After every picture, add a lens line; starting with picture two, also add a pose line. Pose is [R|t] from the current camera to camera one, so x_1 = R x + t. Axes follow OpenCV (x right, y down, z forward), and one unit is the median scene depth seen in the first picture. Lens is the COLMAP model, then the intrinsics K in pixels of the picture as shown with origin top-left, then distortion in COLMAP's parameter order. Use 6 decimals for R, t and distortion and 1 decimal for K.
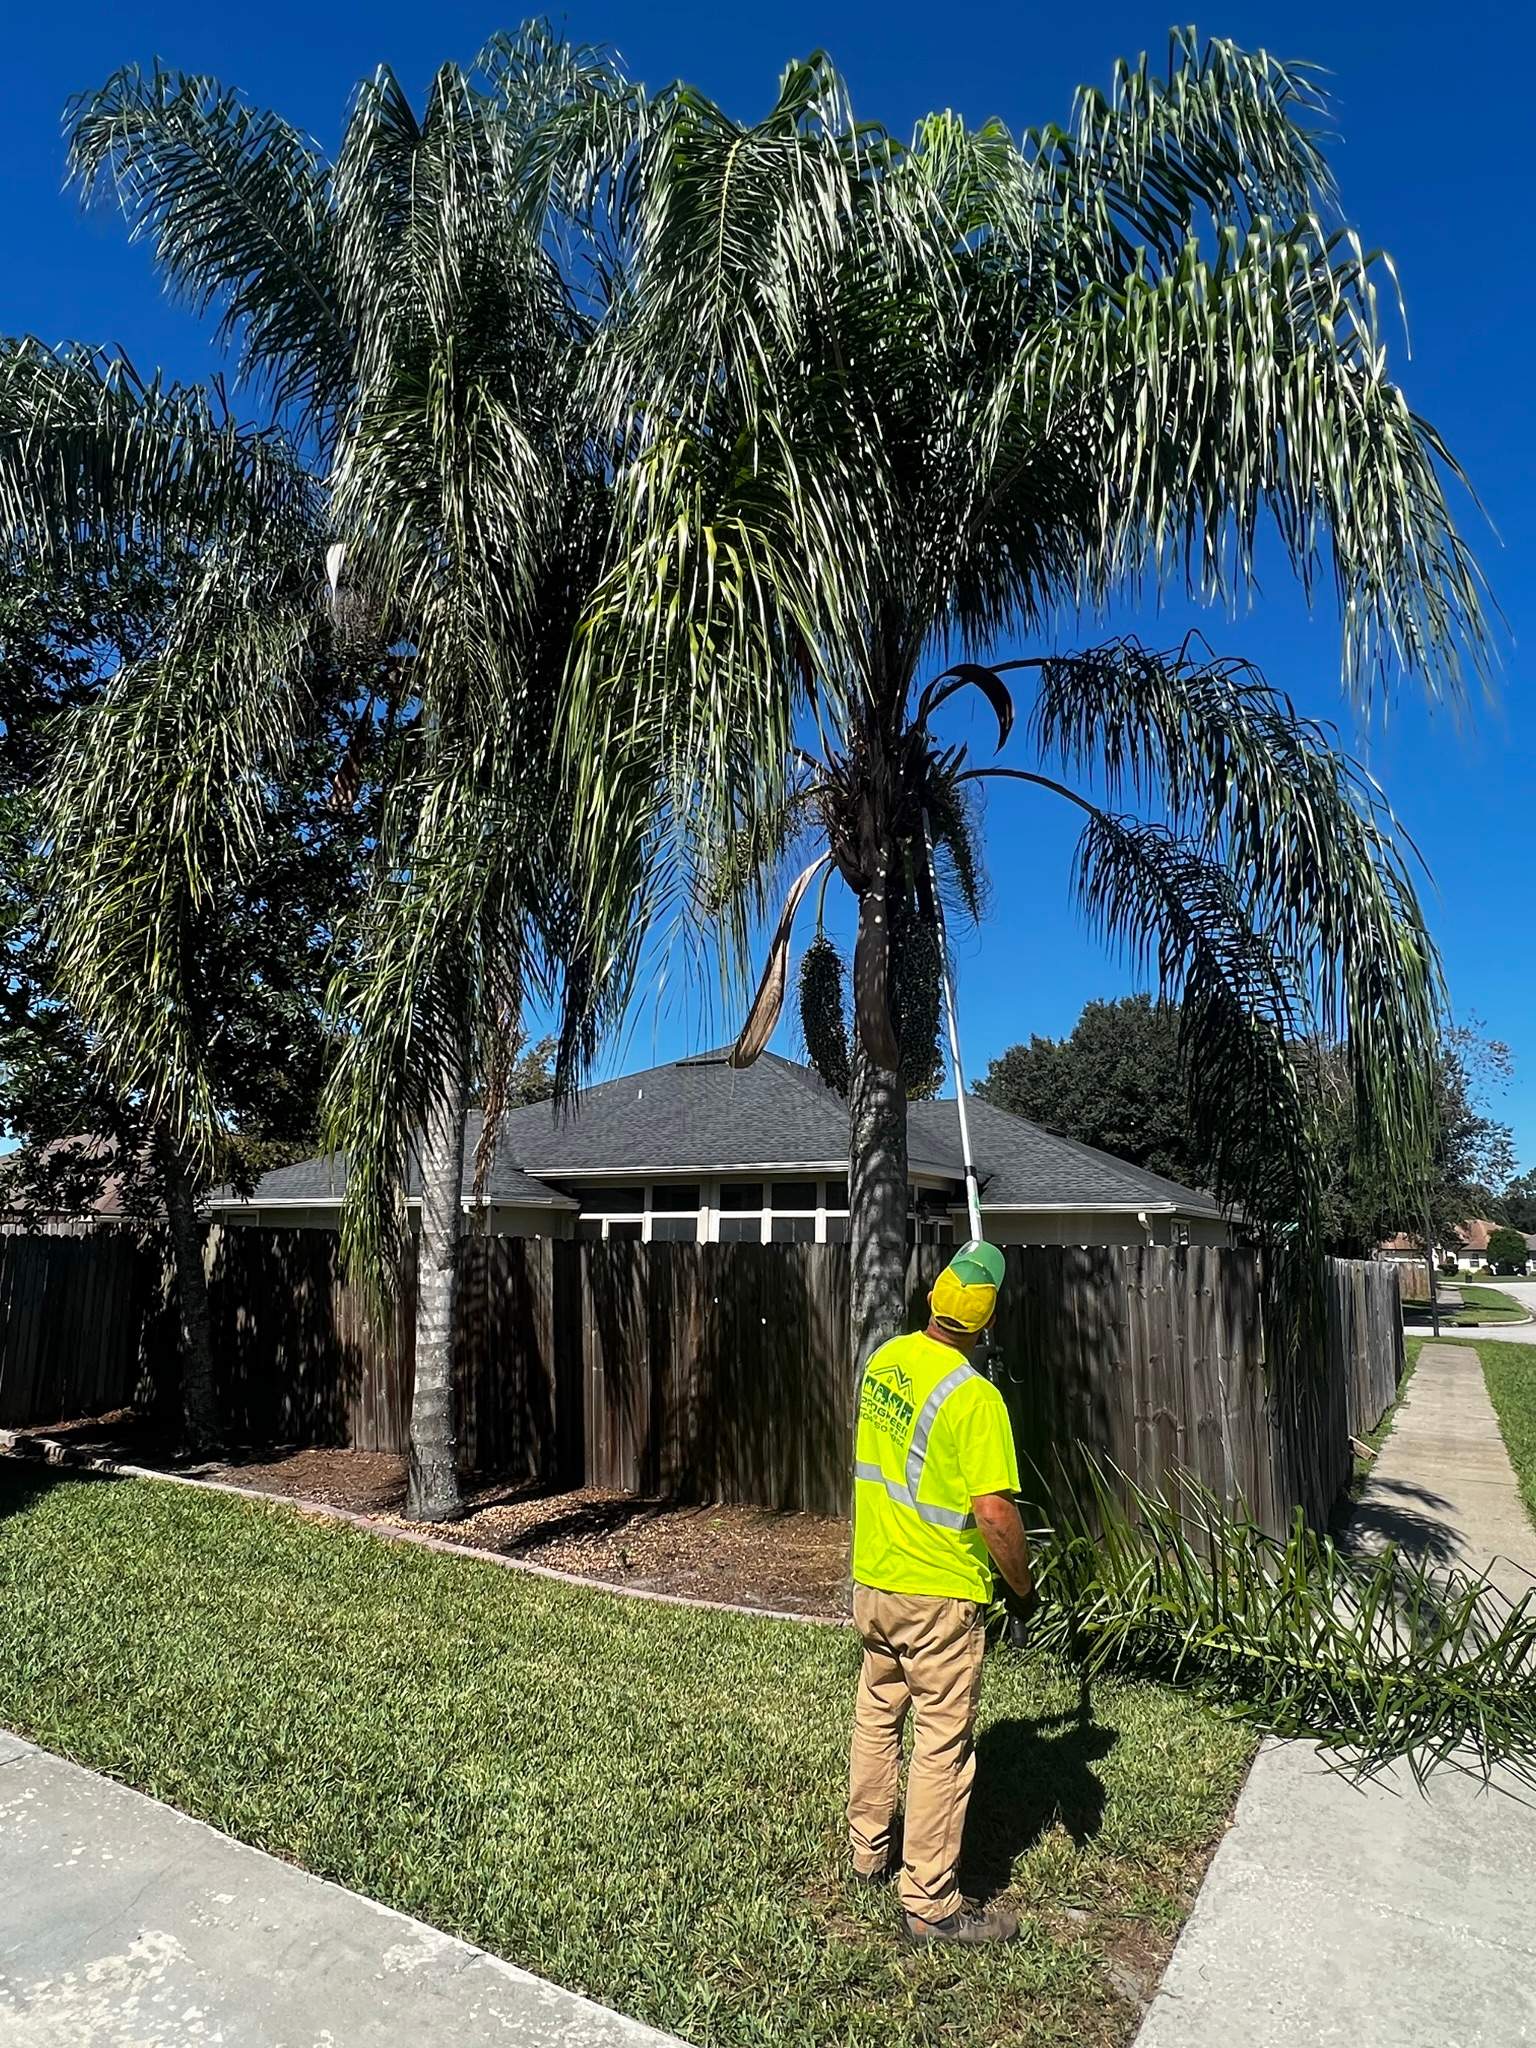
lens RADIAL K [[1214.6, 0, 768.0], [0, 1214.6, 1024.0], [0, 0, 1]] dist [-0.001683, -0.002506]
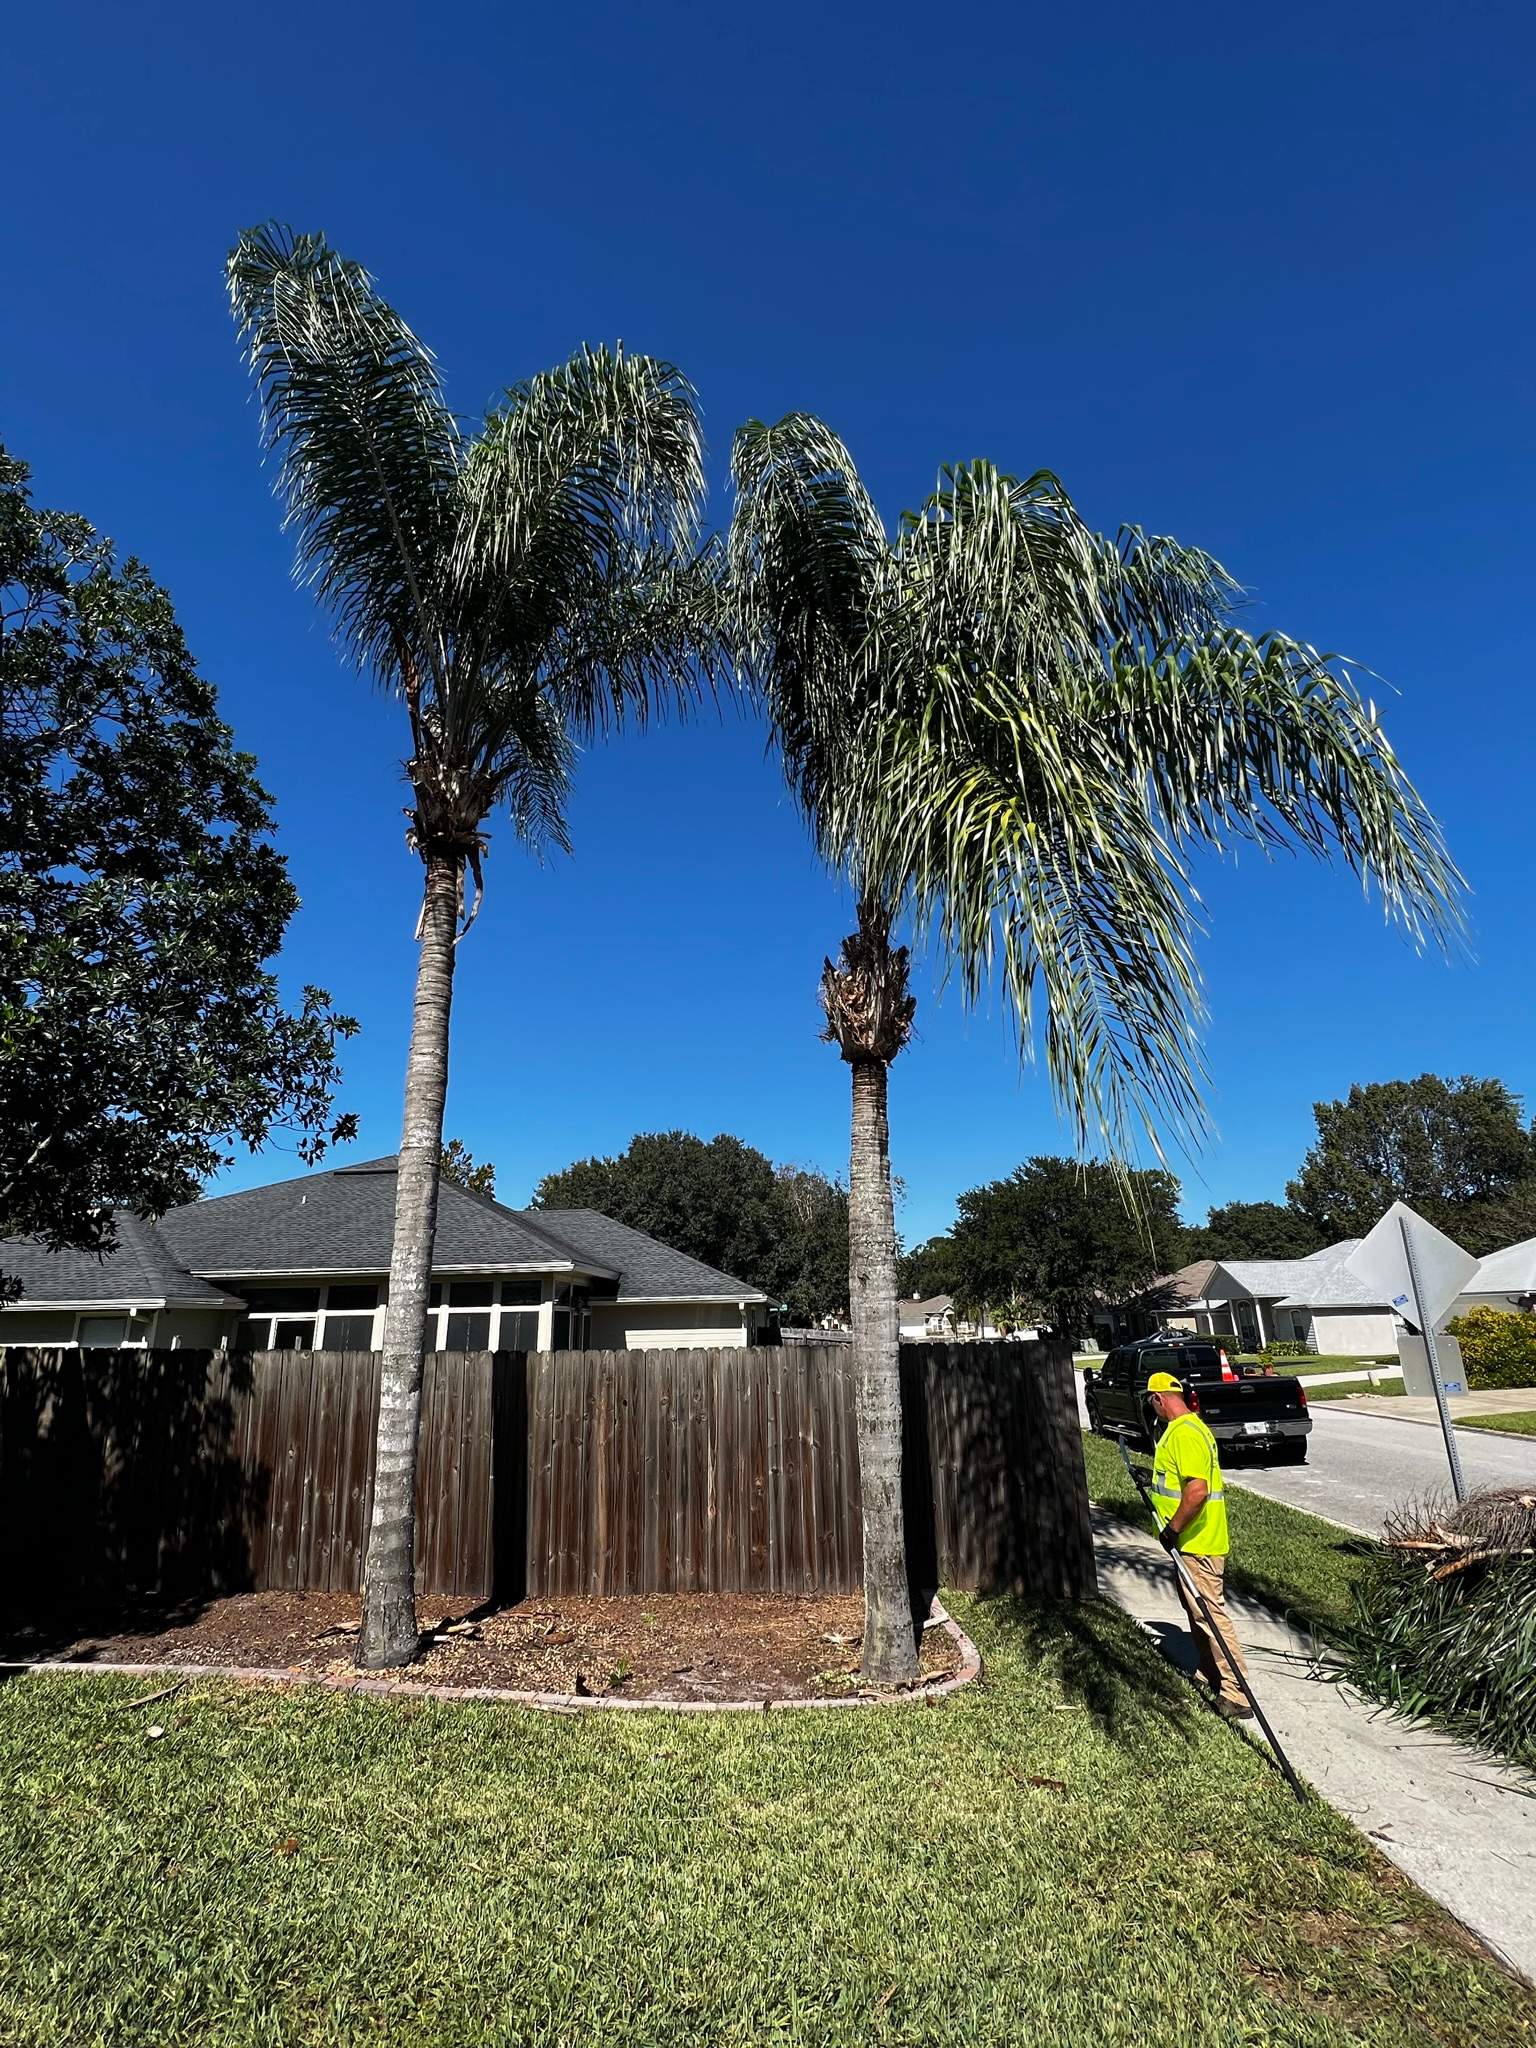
lens RADIAL K [[935.4, 0, 769.6], [0, 935.4, 1026.4], [0, 0, 1]] dist [-0.003505, -0.000056]
pose [[0.897053, 0.105184, 0.429223, -0.344686], [-0.049961, 0.989173, -0.137986, -0.004041], [-0.439090, 0.102336, 0.892596, 0.142124]]
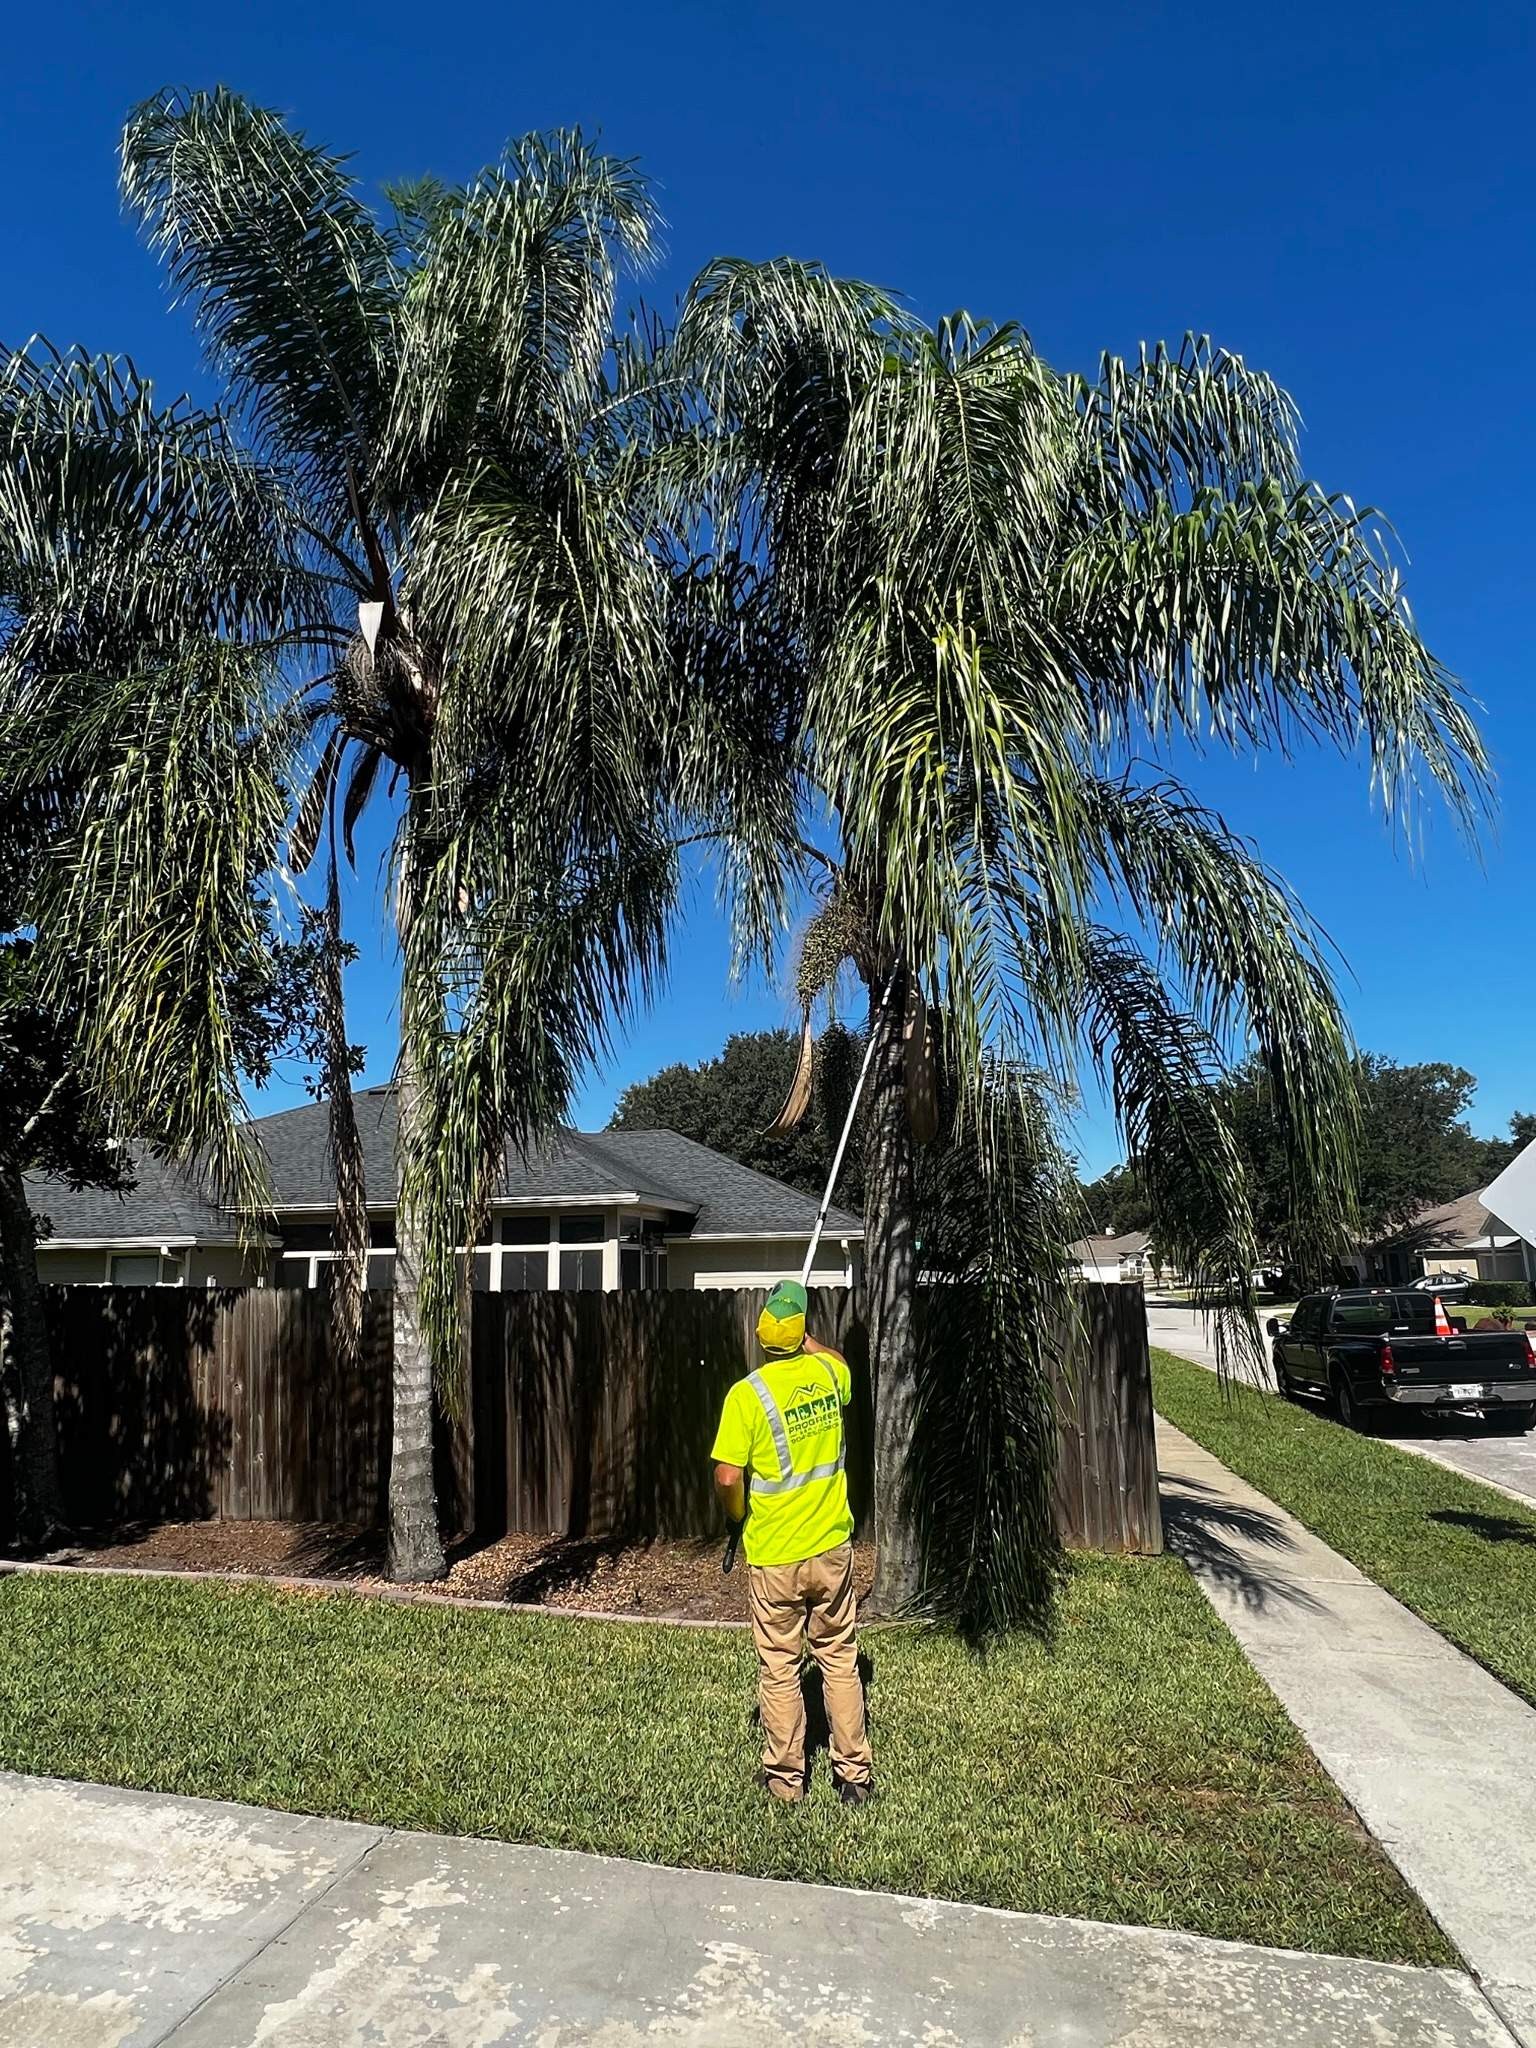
lens RADIAL K [[1218.9, 0, 760.4], [0, 1218.9, 1028.3], [0, 0, 1]] dist [-0.005134, -0.000224]
pose [[0.947363, 0.034181, 0.318331, -0.313508], [-0.030162, 0.999391, -0.017548, -0.033312], [-0.318737, 0.007023, 0.947817, -0.038155]]
